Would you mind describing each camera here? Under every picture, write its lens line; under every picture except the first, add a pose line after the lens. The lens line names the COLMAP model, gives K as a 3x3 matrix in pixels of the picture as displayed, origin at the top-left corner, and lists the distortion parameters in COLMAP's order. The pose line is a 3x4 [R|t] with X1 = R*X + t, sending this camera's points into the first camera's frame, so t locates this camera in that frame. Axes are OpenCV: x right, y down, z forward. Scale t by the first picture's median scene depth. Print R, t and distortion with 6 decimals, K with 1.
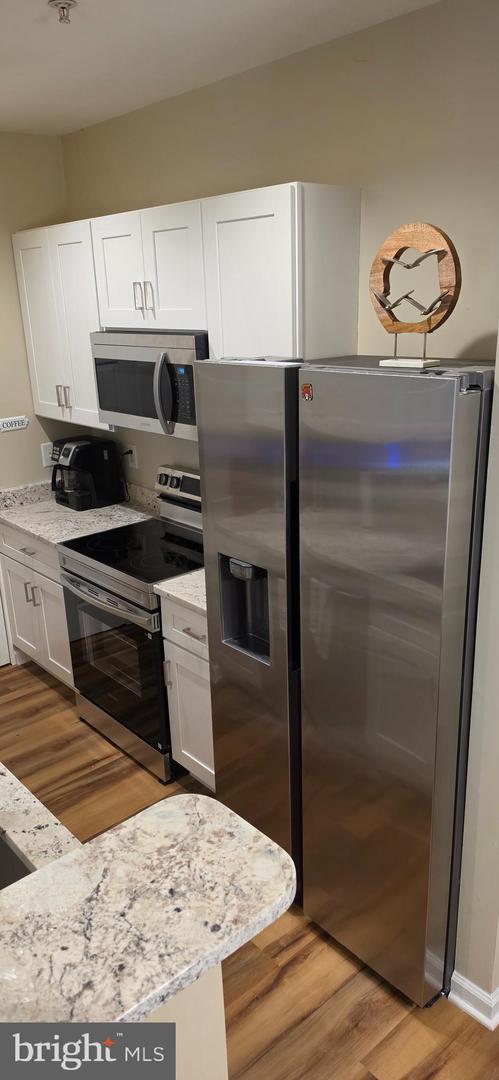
lens RADIAL K [[750.4, 0, 249.5], [0, 750.4, 540.0], [0, 0, 1]] dist [0.120815, -0.192611]
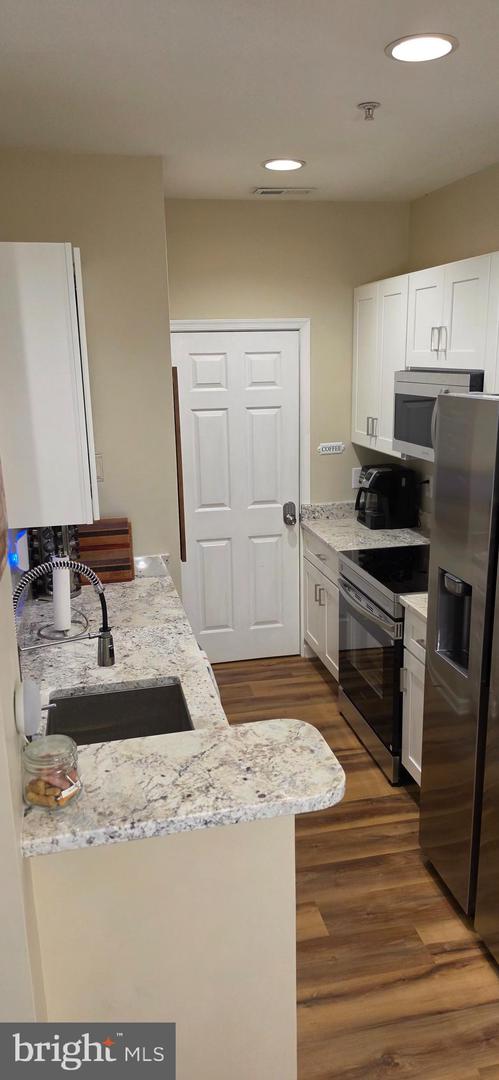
lens RADIAL K [[751.4, 0, 253.0], [0, 751.4, 533.6], [0, 0, 1]] dist [0.117145, -0.169670]
pose [[0.876601, 0.132665, -0.462569, 0.155280], [-0.163057, 0.986270, -0.026141, 0.028898], [0.452750, 0.098340, 0.886198, -0.072253]]
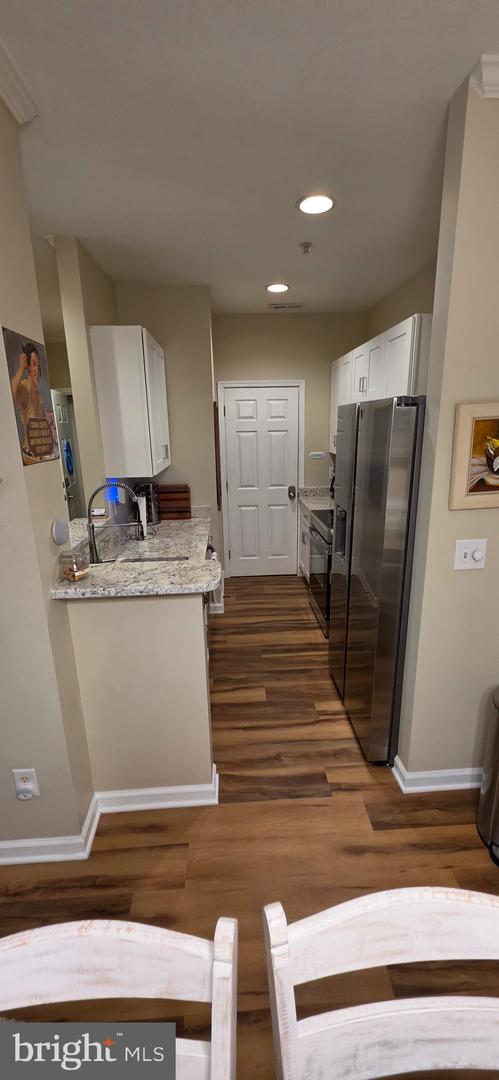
lens RADIAL K [[437.3, 0, 251.9], [0, 437.3, 540.8], [0, 0, 1]] dist [-0.000335, -0.000037]
pose [[0.787840, 0.180090, -0.588962, 0.322243], [-0.203471, 0.978706, 0.027086, 0.083979], [0.581299, 0.098497, 0.807707, -0.021586]]
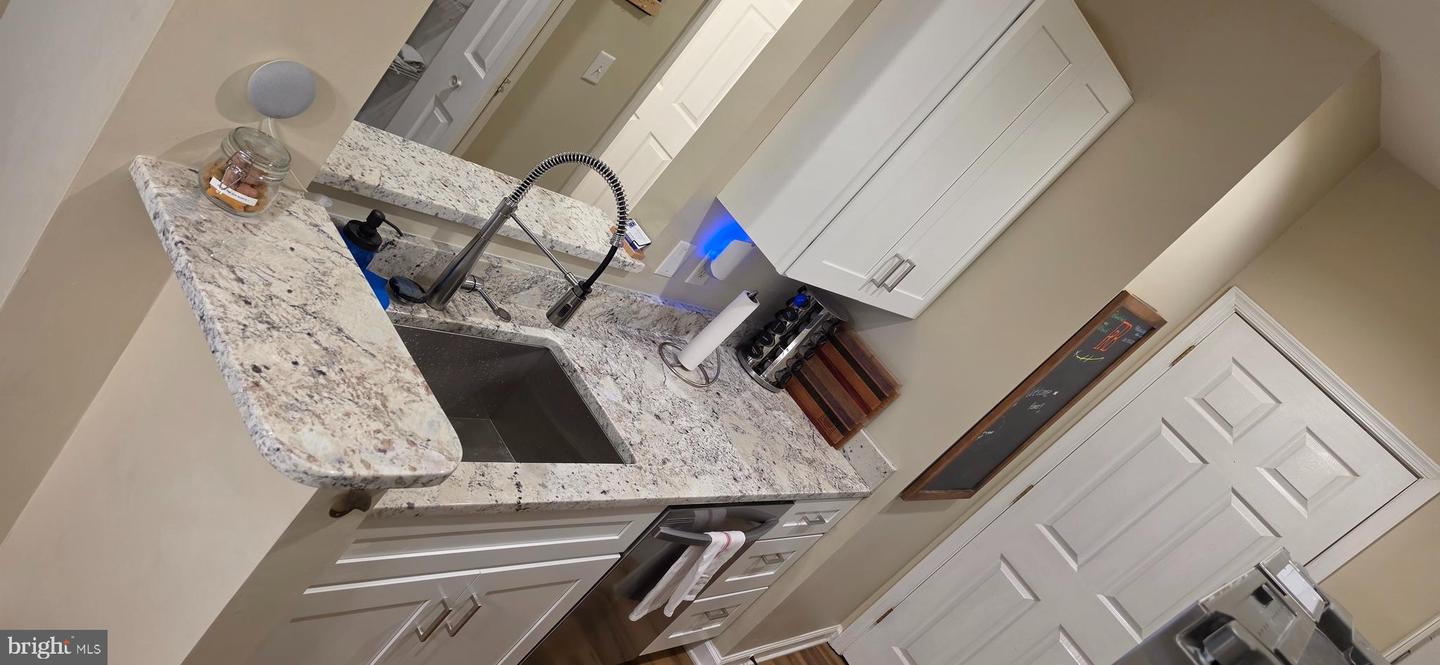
lens RADIAL K [[1000.5, 0, 724.7], [0, 1000.5, 338.8], [0, 0, 1]] dist [0.120815, -0.192611]
pose [[0.029622, 0.481374, -0.876015, 0.324145], [-0.851831, 0.470695, 0.229845, -0.086557], [0.522978, 0.739408, 0.423992, 0.233705]]
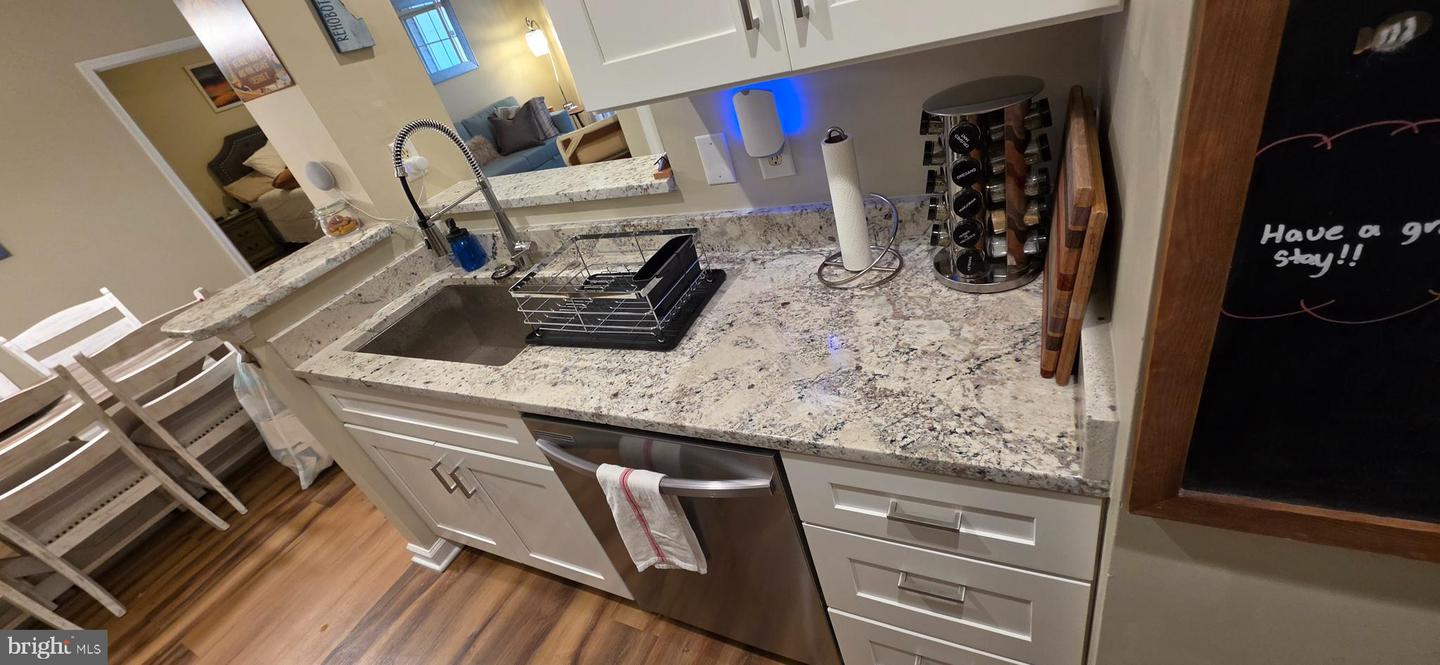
lens RADIAL K [[583.0, 0, 721.4], [0, 583.0, 311.8], [0, 0, 1]] dist [-0.000335, -0.000037]
pose [[-0.871781, 0.451676, -0.189703, -0.294313], [0.160194, 0.628770, 0.760911, -0.140689], [0.462965, 0.632959, -0.620505, 0.836877]]
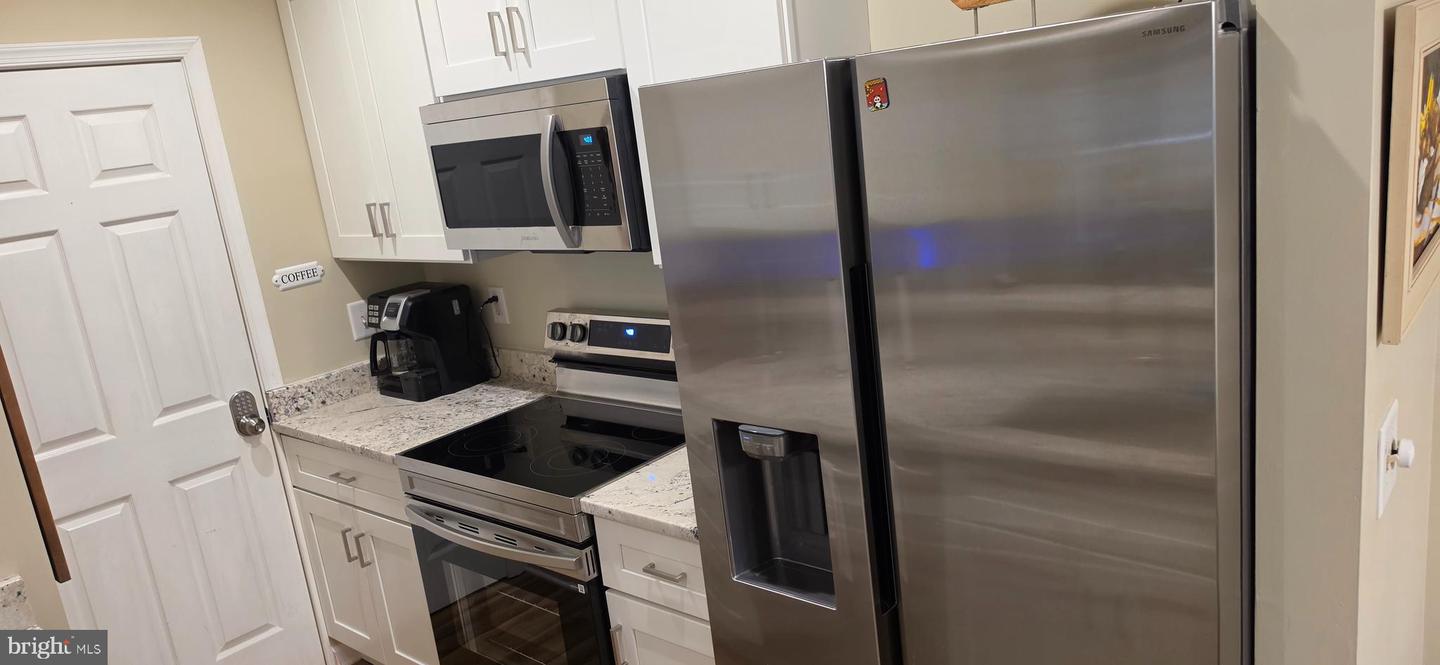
lens RADIAL K [[1001.8, 0, 720.0], [0, 1001.8, 332.5], [0, 0, 1]] dist [0.117145, -0.169670]
pose [[0.987236, -0.117647, 0.107348, -0.076086], [0.127698, 0.987526, -0.092118, 0.015610], [-0.095171, 0.104650, 0.989945, 0.170959]]
